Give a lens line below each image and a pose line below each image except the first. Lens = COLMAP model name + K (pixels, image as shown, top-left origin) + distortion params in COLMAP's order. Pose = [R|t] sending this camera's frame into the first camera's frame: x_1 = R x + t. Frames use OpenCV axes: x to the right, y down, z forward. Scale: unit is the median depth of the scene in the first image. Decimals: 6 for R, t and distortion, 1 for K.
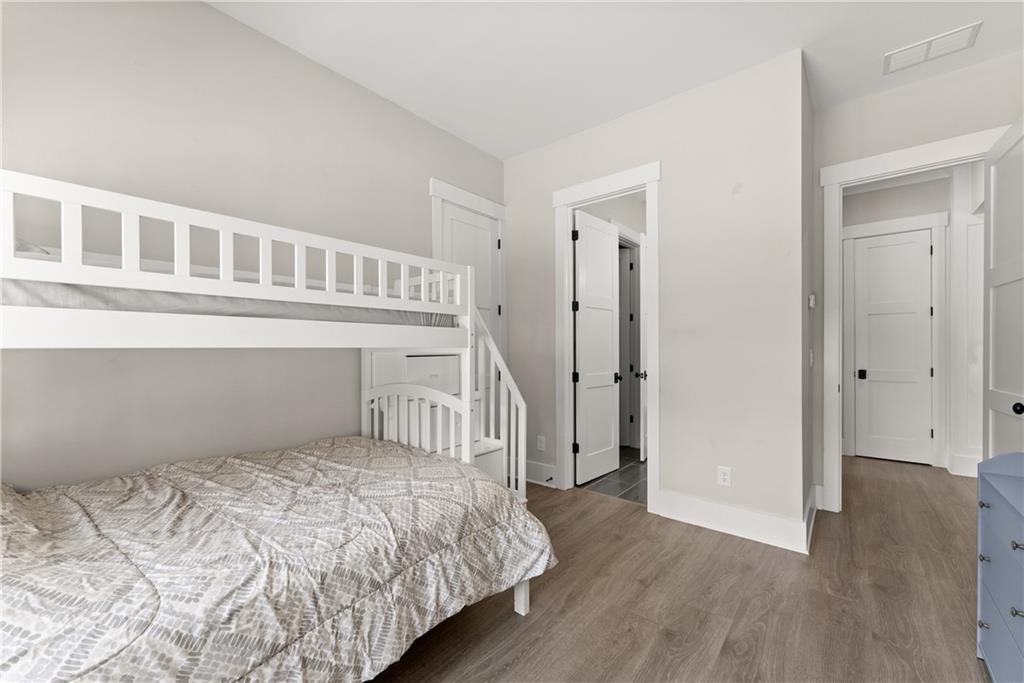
lens RADIAL K [[410.1, 0, 508.8], [0, 410.1, 342.6], [0, 0, 1]] dist [-0.000517, 0.000165]
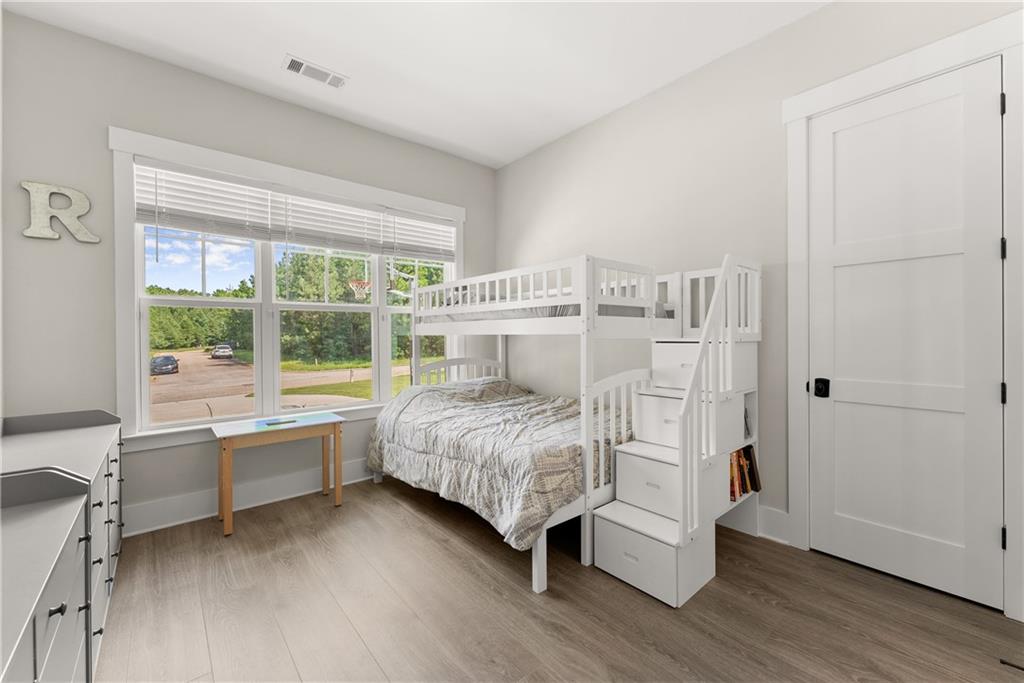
lens RADIAL K [[412.0, 0, 511.8], [0, 412.0, 344.1], [0, 0, 1]] dist [0.000670, 0.000156]
pose [[-0.169707, 0.012146, -0.985420, 1.029008], [0.006947, 0.999914, 0.011129, 0.026114], [0.985470, -0.004957, -0.169777, 1.082250]]
